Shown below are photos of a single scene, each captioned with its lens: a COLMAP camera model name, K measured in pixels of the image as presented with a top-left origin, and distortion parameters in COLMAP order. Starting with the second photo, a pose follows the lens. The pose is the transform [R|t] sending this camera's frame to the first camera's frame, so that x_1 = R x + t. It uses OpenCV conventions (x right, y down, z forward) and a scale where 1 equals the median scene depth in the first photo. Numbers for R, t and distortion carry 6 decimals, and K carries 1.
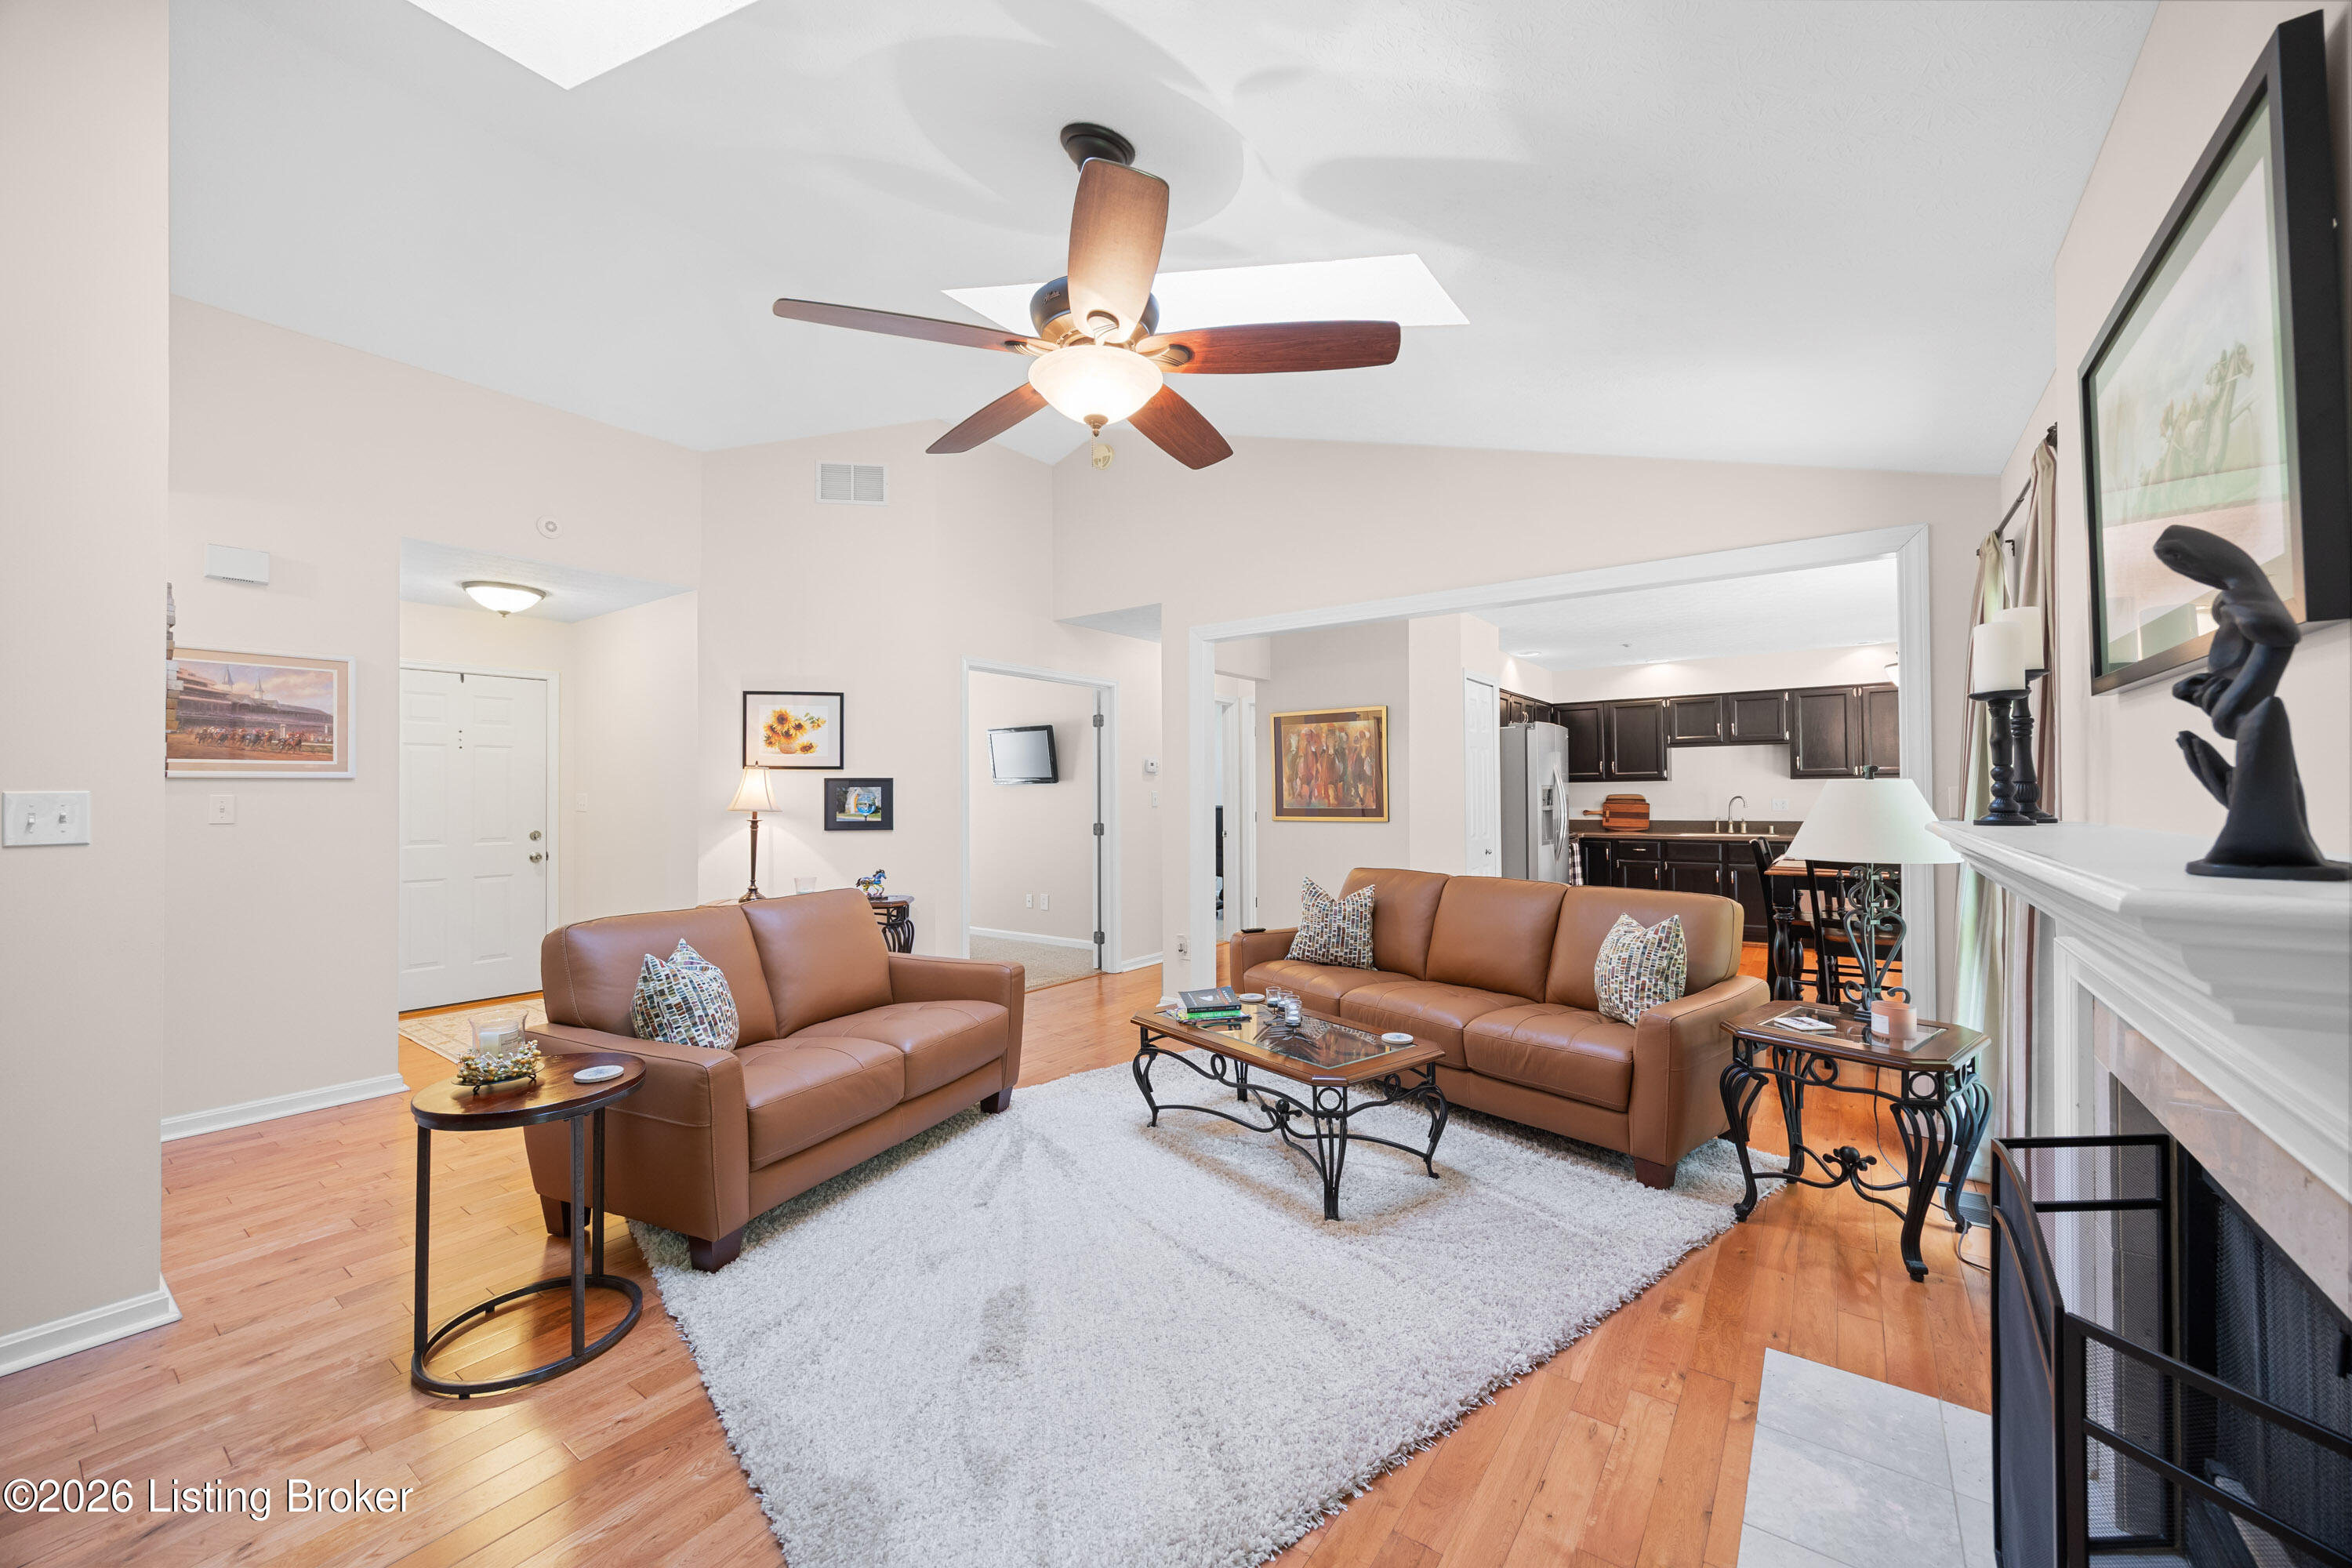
lens RADIAL K [[909.1, 0, 1174.5], [0, 909.1, 781.5], [0, 0, 1]] dist [-0.003710, -0.000428]
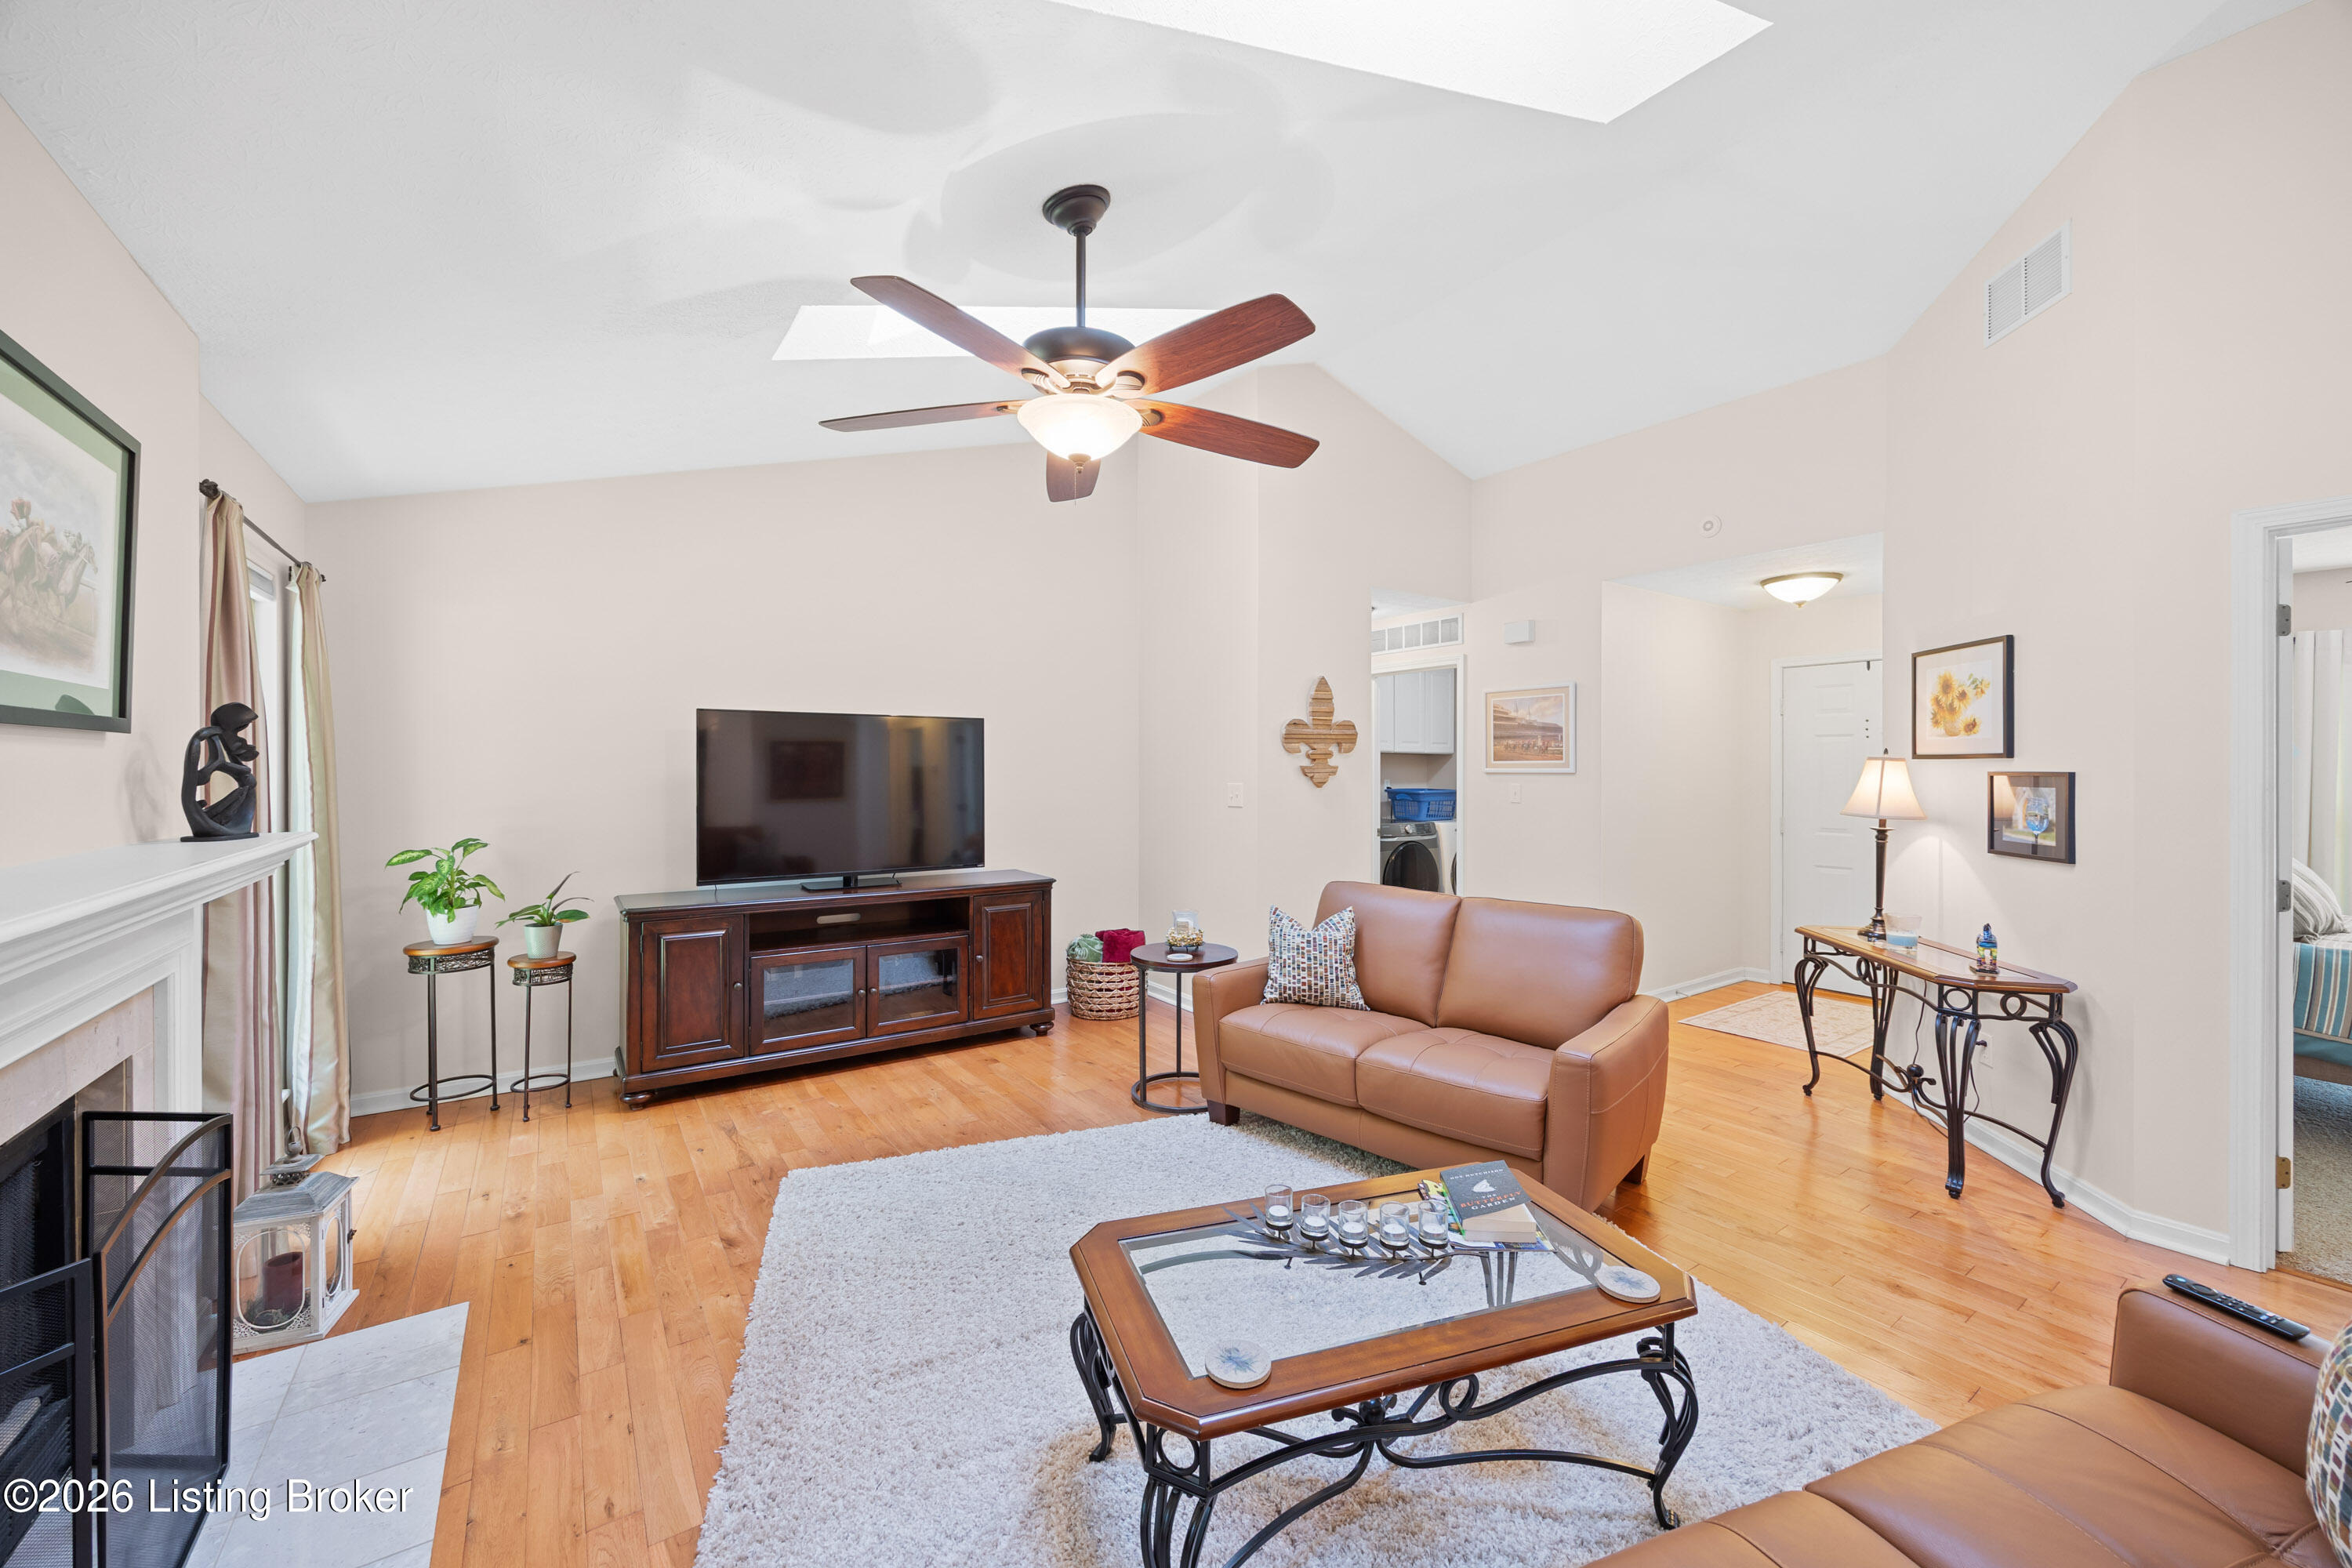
lens RADIAL K [[909.1, 0, 1181.6], [0, 909.1, 769.6], [0, 0, 1]] dist [-0.003710, -0.000428]
pose [[-0.313609, 0.006663, -0.949529, 0.393918], [0.012323, 0.999920, 0.002946, -0.014245], [0.949472, -0.010777, -0.313666, 0.634861]]
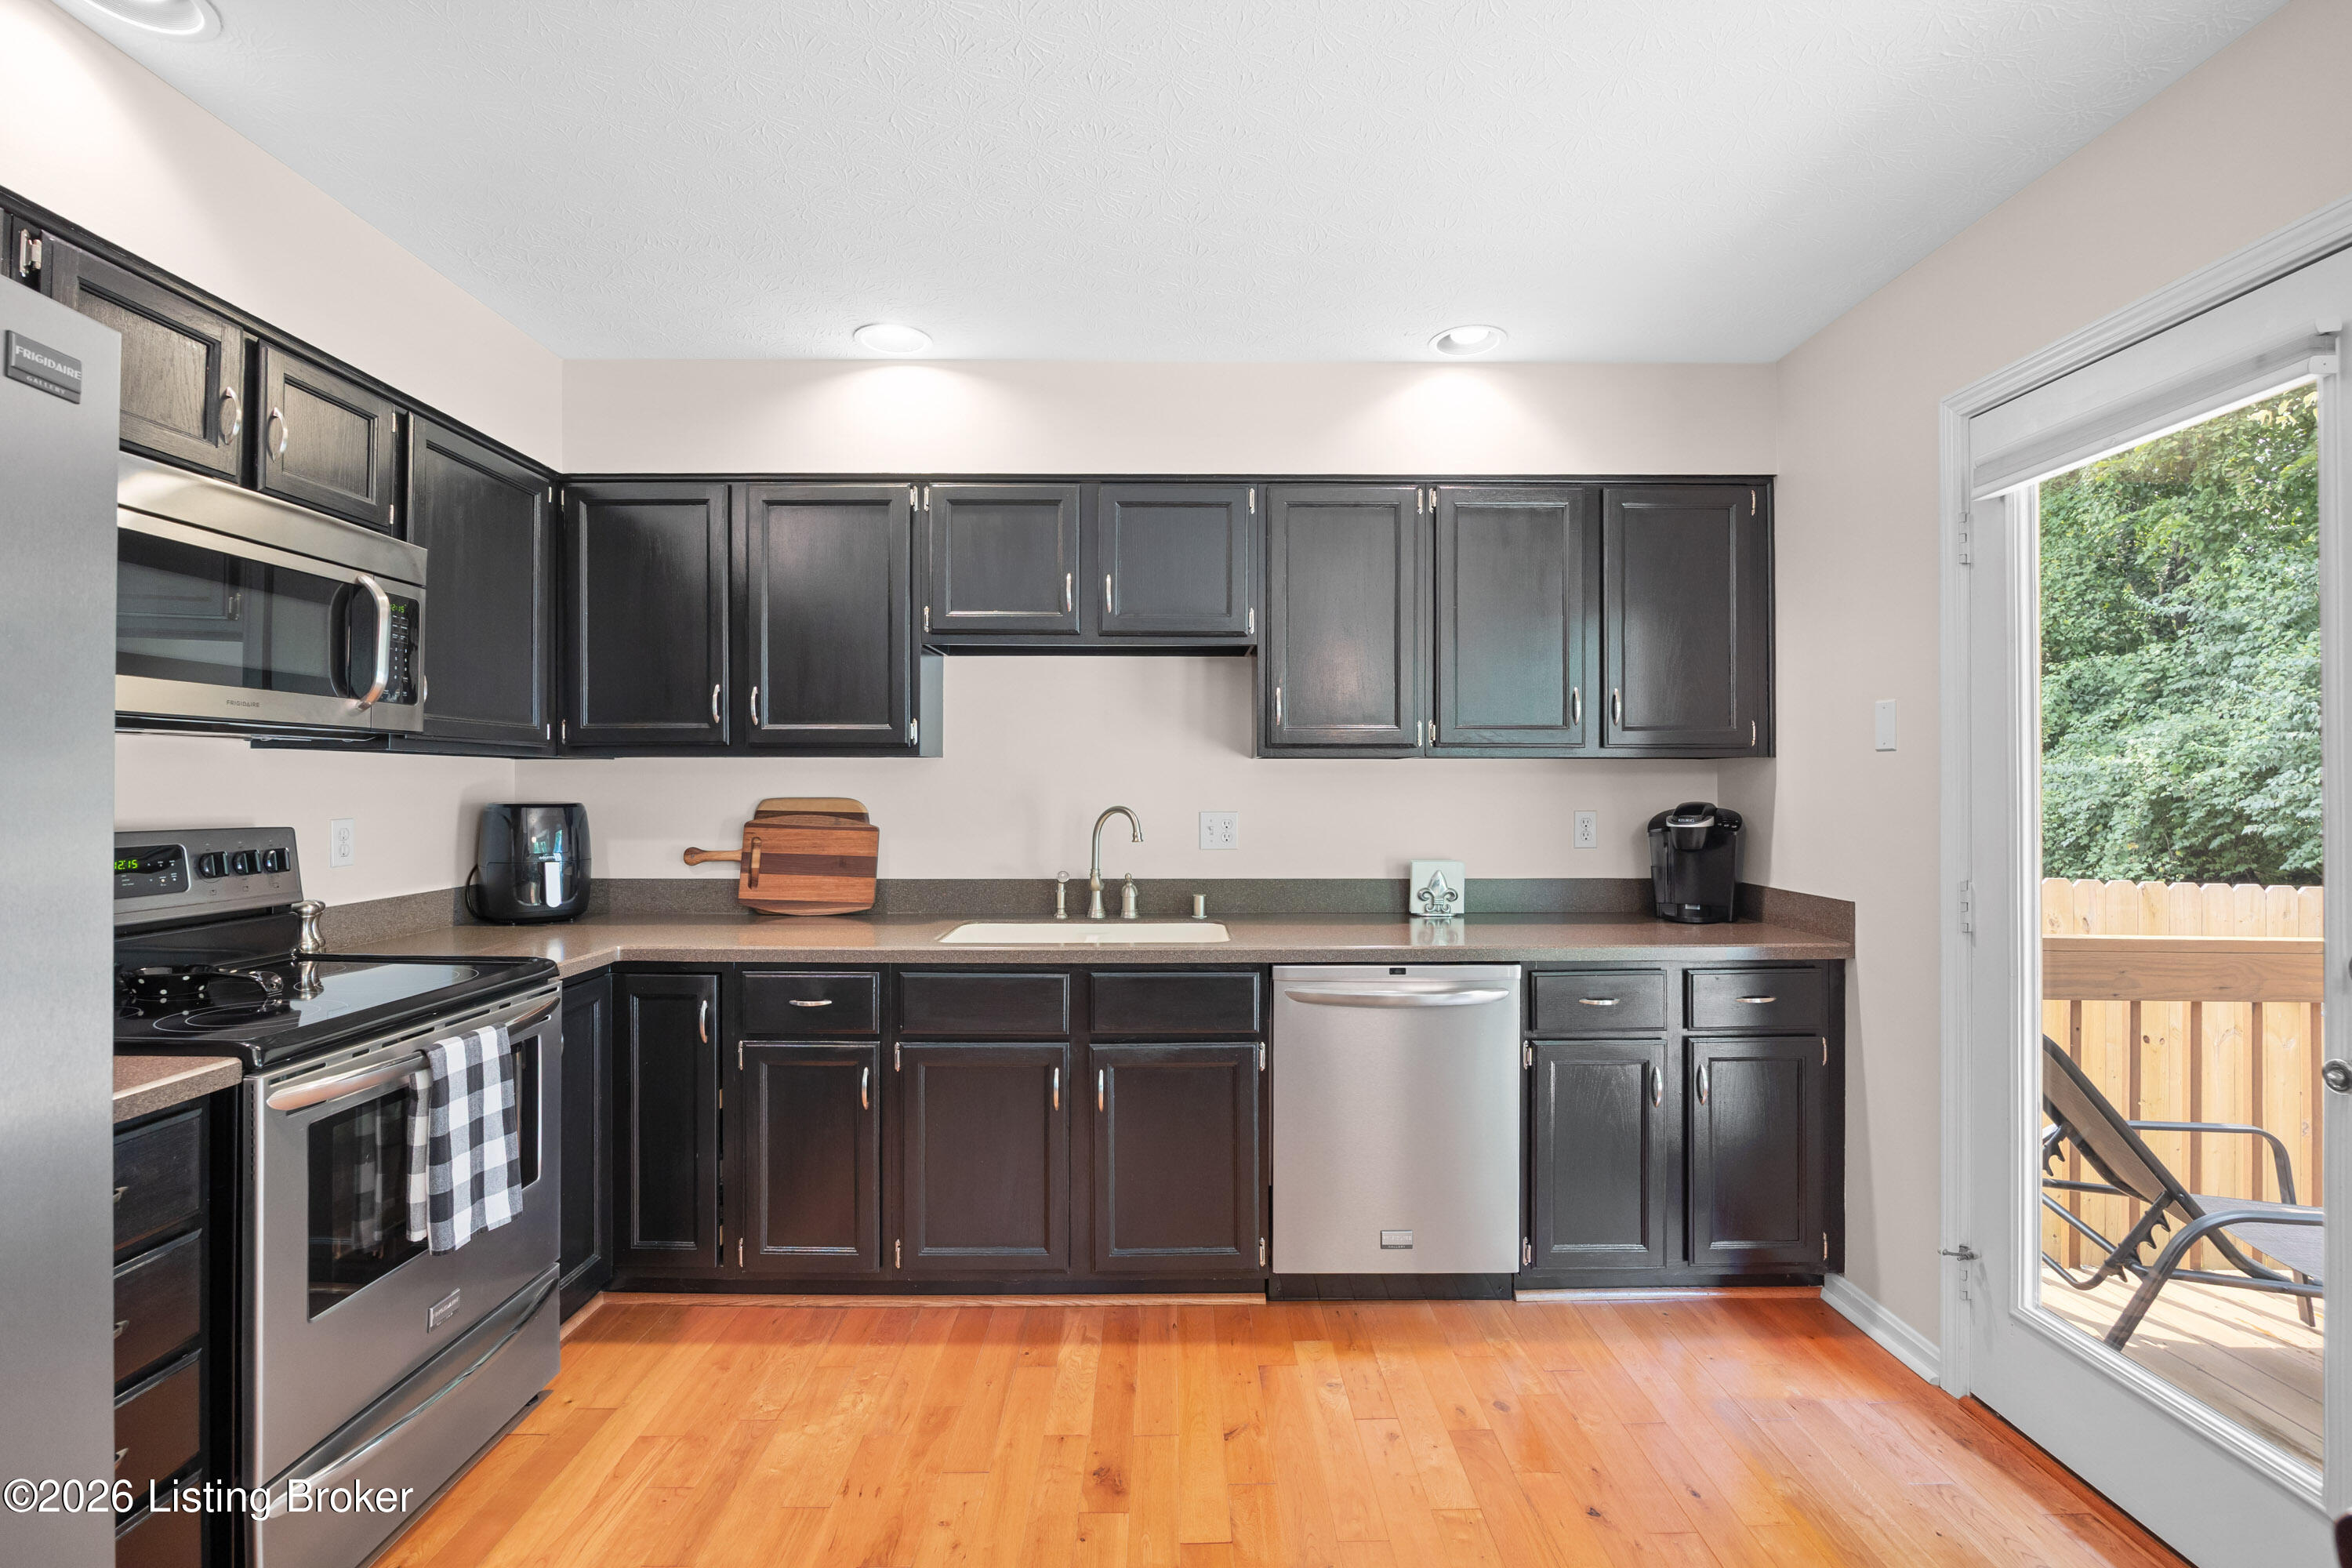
lens RADIAL K [[1028.7, 0, 1159.1], [0, 1028.7, 780.9], [0, 0, 1]] dist [-0.013541, 0.001234]
pose [[0.812111, 0.010809, 0.583402, 0.607088], [-0.016291, 0.999859, 0.004152, 0.007623], [-0.583275, -0.012877, 0.812173, 1.005049]]
